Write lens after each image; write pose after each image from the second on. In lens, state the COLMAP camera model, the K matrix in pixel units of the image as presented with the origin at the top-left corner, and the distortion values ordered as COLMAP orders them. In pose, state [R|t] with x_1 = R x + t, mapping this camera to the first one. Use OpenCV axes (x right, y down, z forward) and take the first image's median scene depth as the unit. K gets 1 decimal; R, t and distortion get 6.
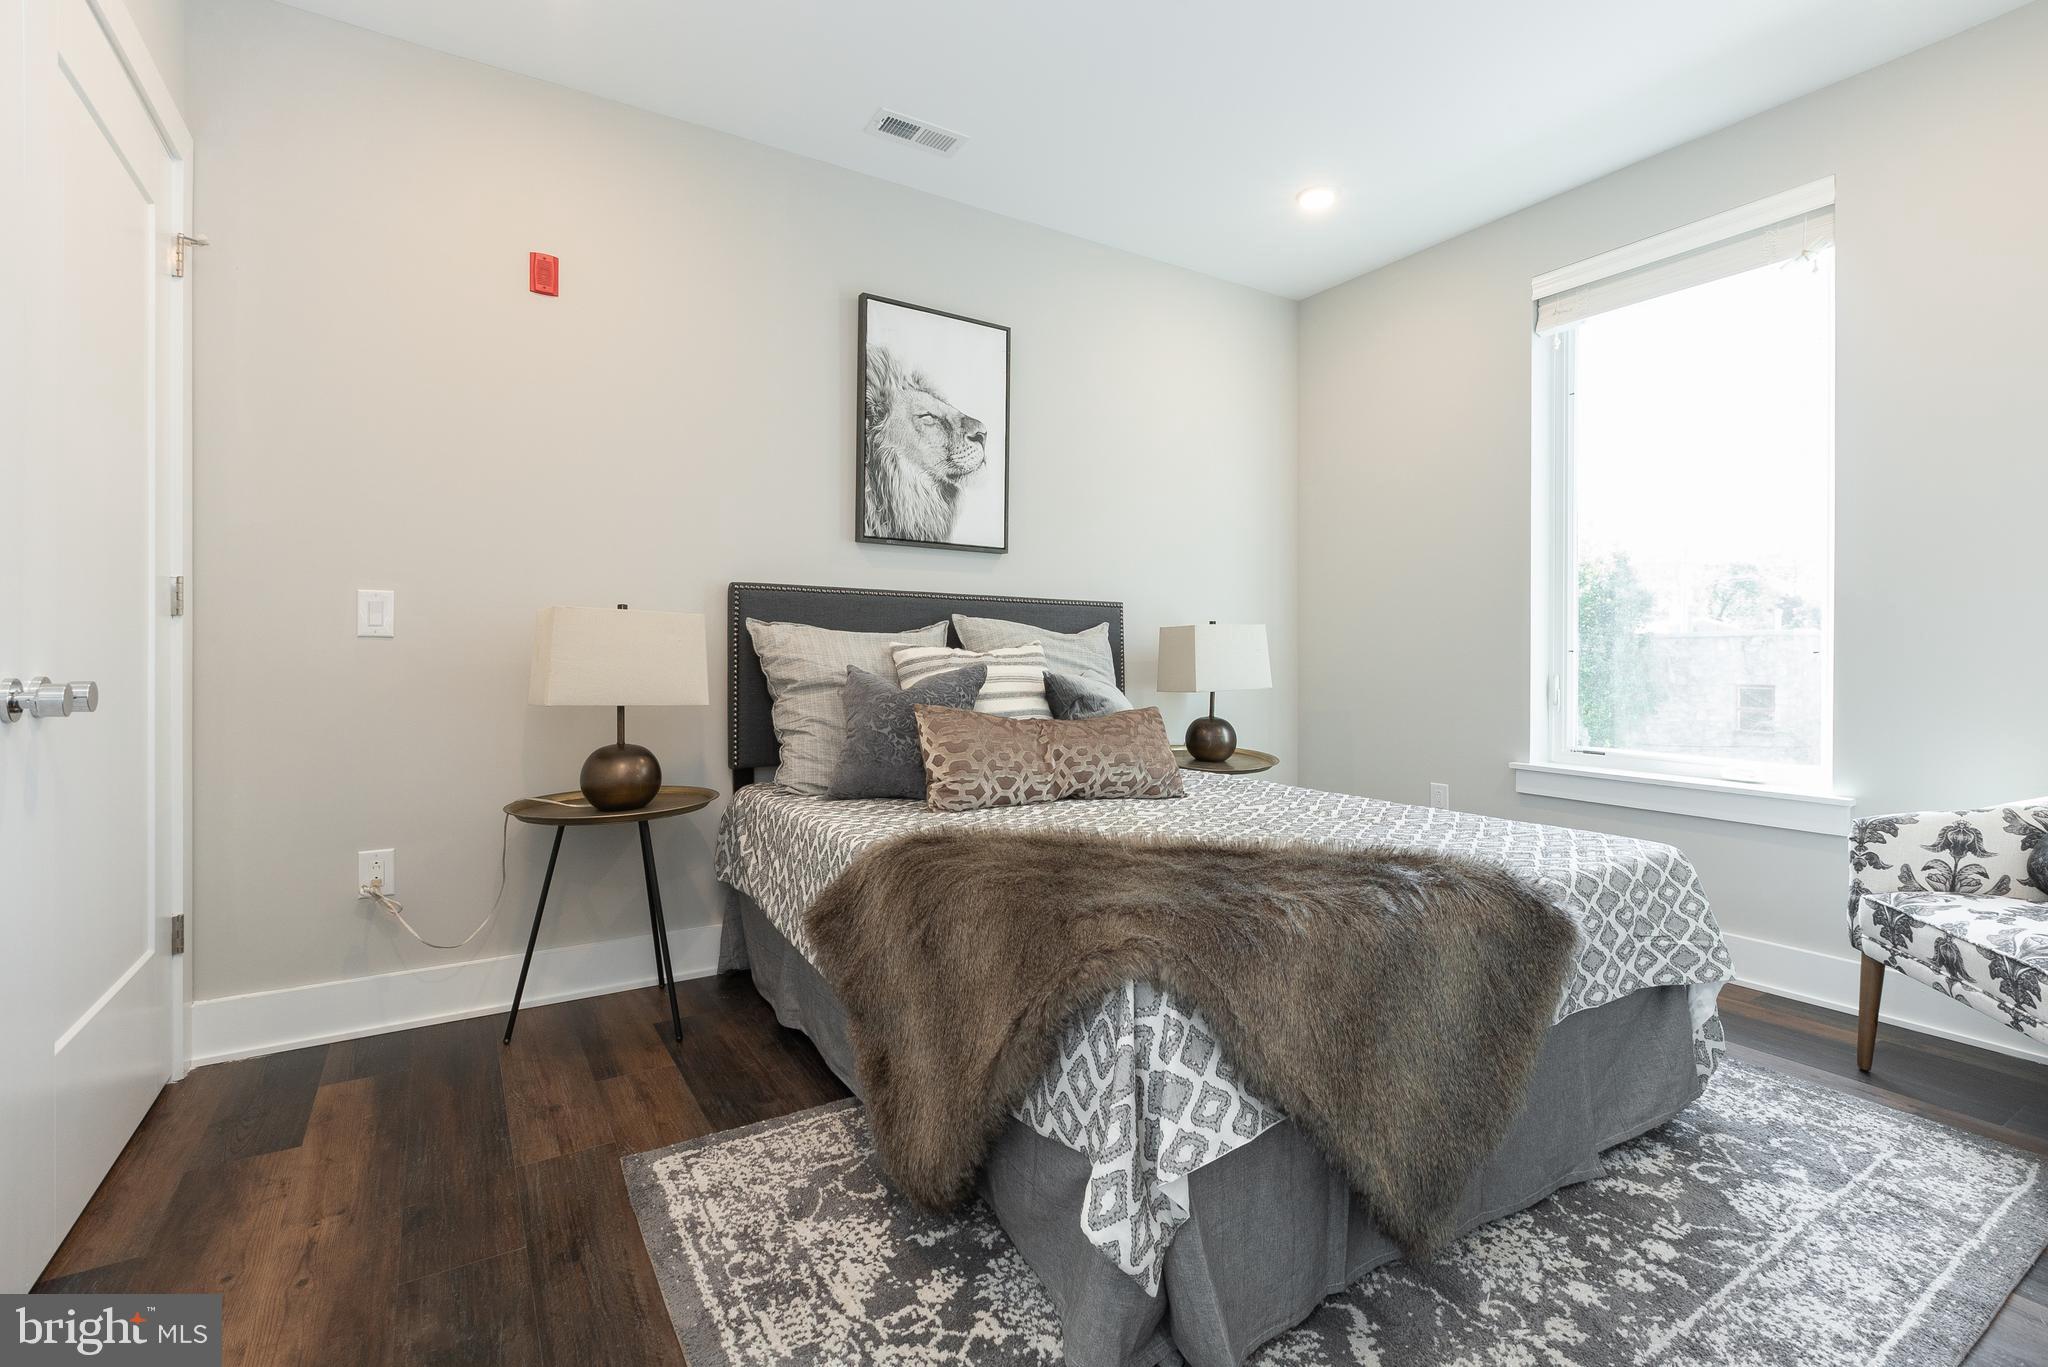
lens RADIAL K [[941.7, 0, 1019.7], [0, 941.7, 692.9], [0, 0, 1]] dist [0.000008, -0.000209]
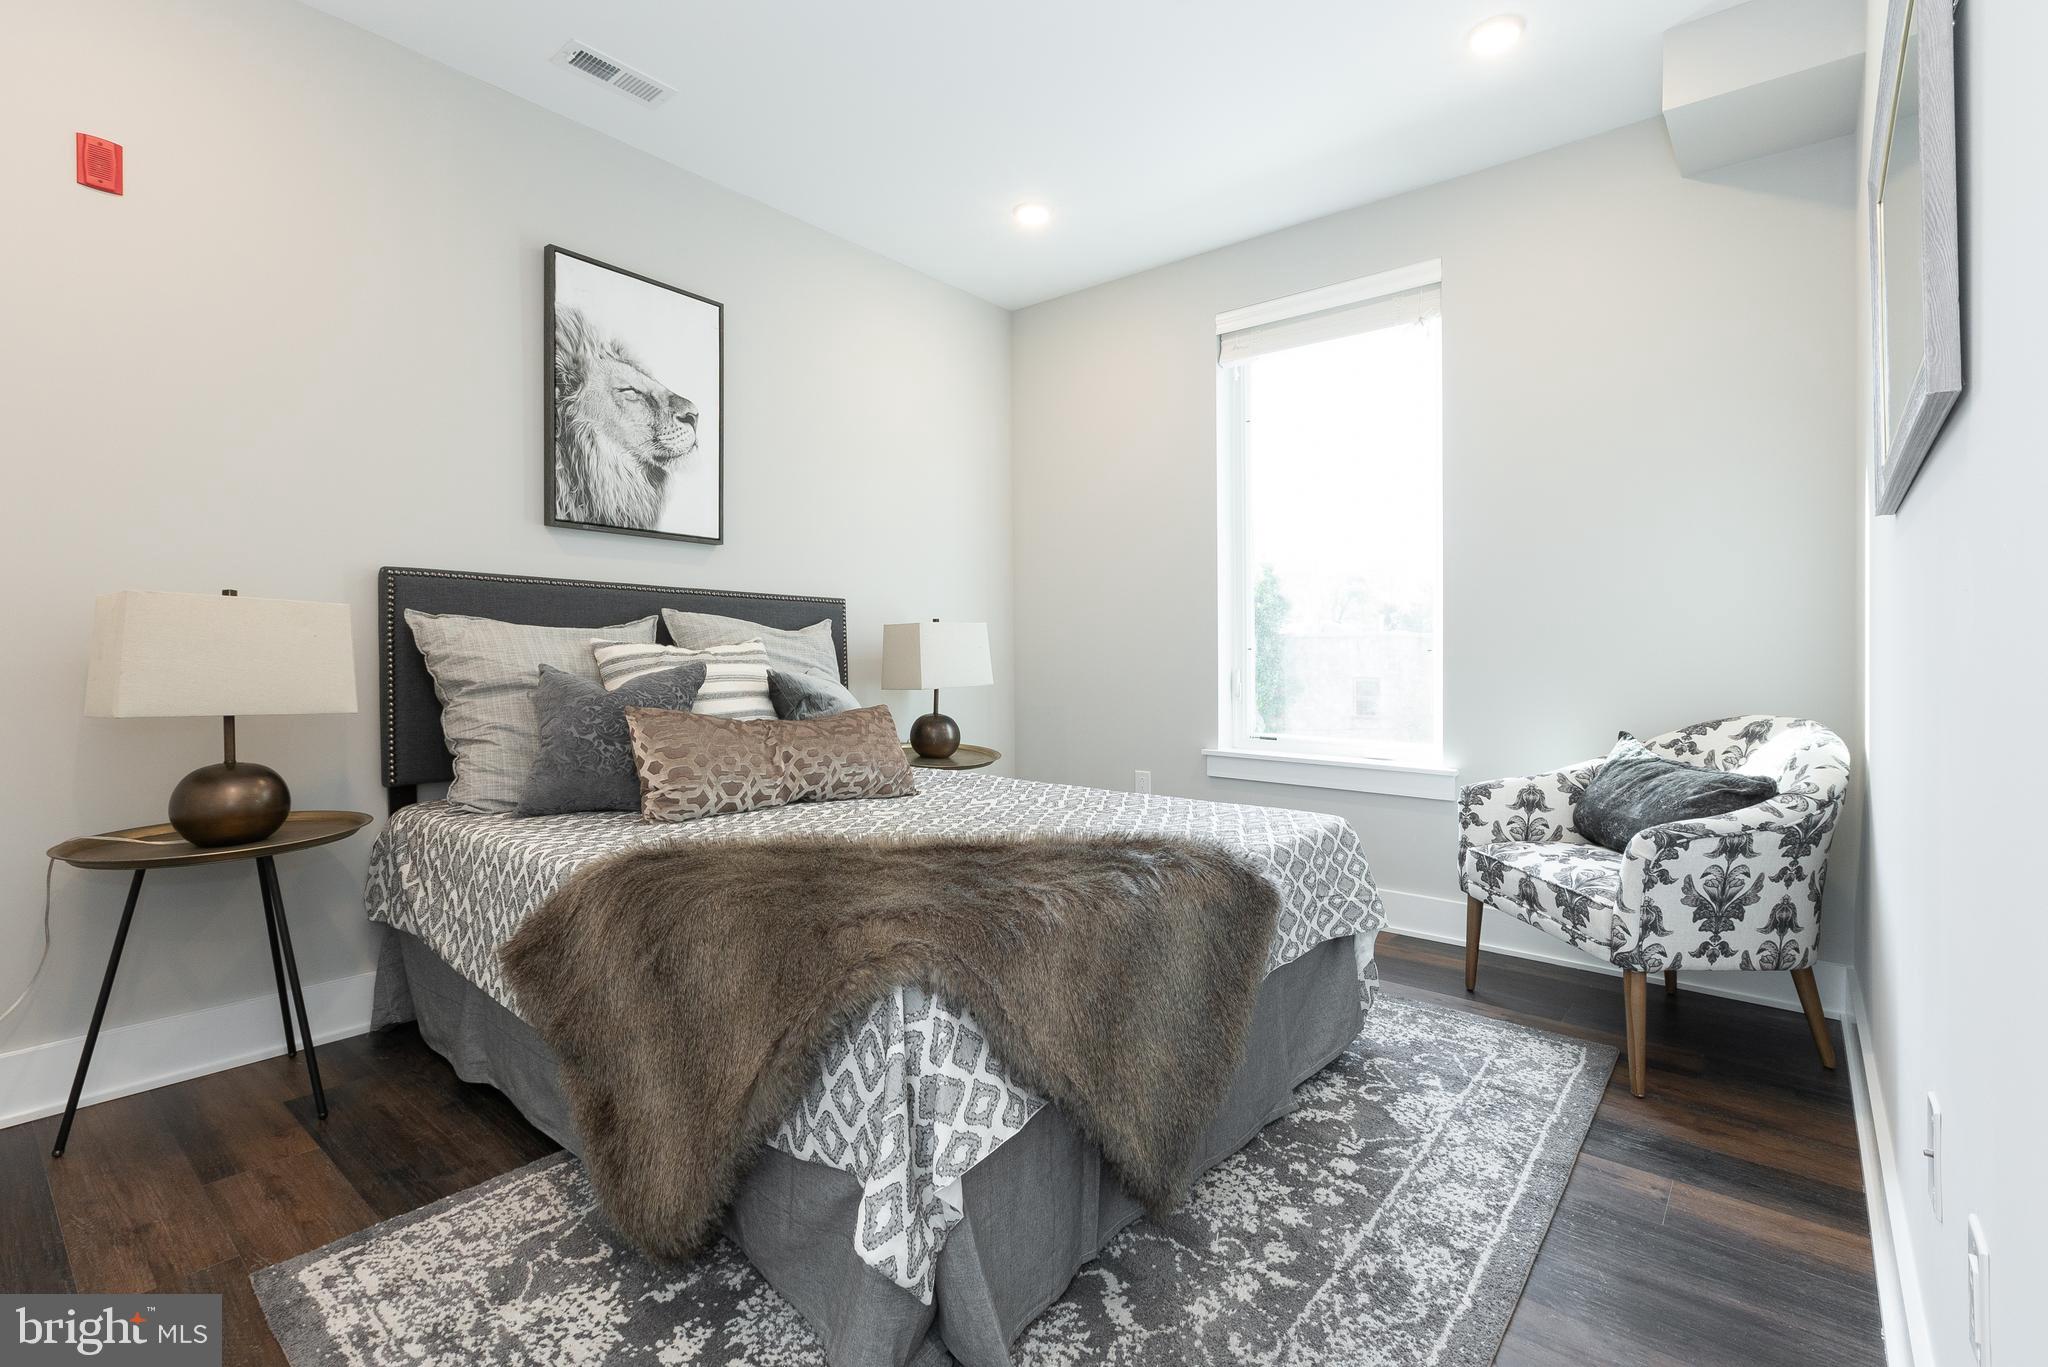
lens RADIAL K [[941.7, 0, 1035.2], [0, 941.7, 692.6], [0, 0, 1]] dist [0.000008, -0.000209]
pose [[0.947708, -0.013600, 0.318848, -0.023829], [0.012793, 0.999907, 0.004626, -0.000775], [-0.318881, -0.000305, 0.947795, 0.012783]]
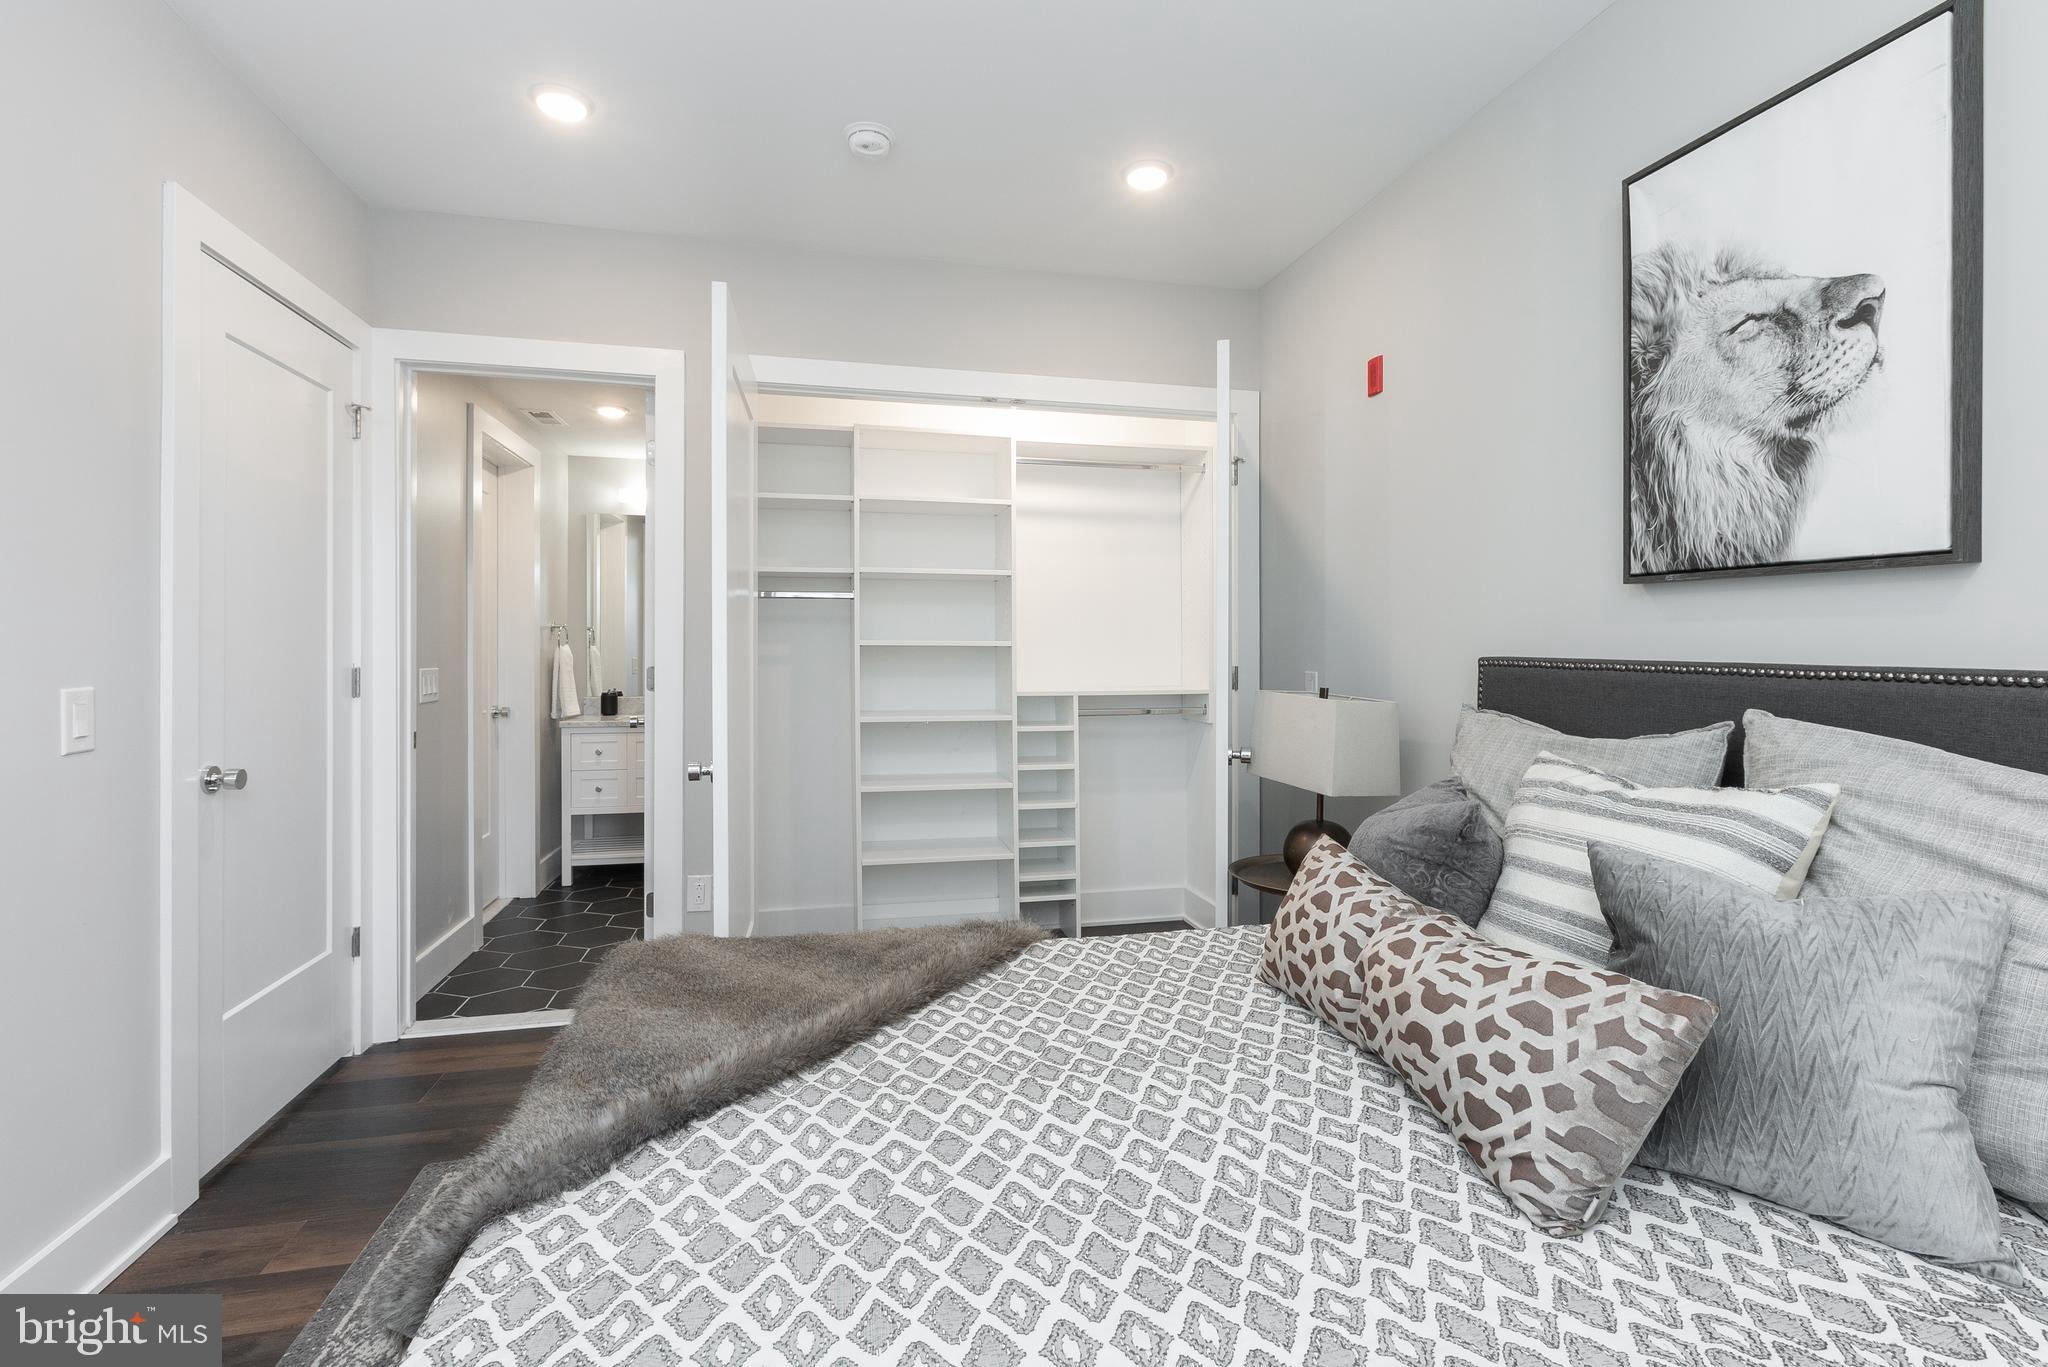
lens RADIAL K [[941.7, 0, 957.0], [0, 941.7, 657.6], [0, 0, 1]] dist [0.000008, -0.000209]
pose [[-0.395759, 0.014530, -0.918239, 0.642430], [-0.019066, 0.999529, 0.024034, -0.133325], [0.918156, 0.027019, -0.395296, 0.945471]]
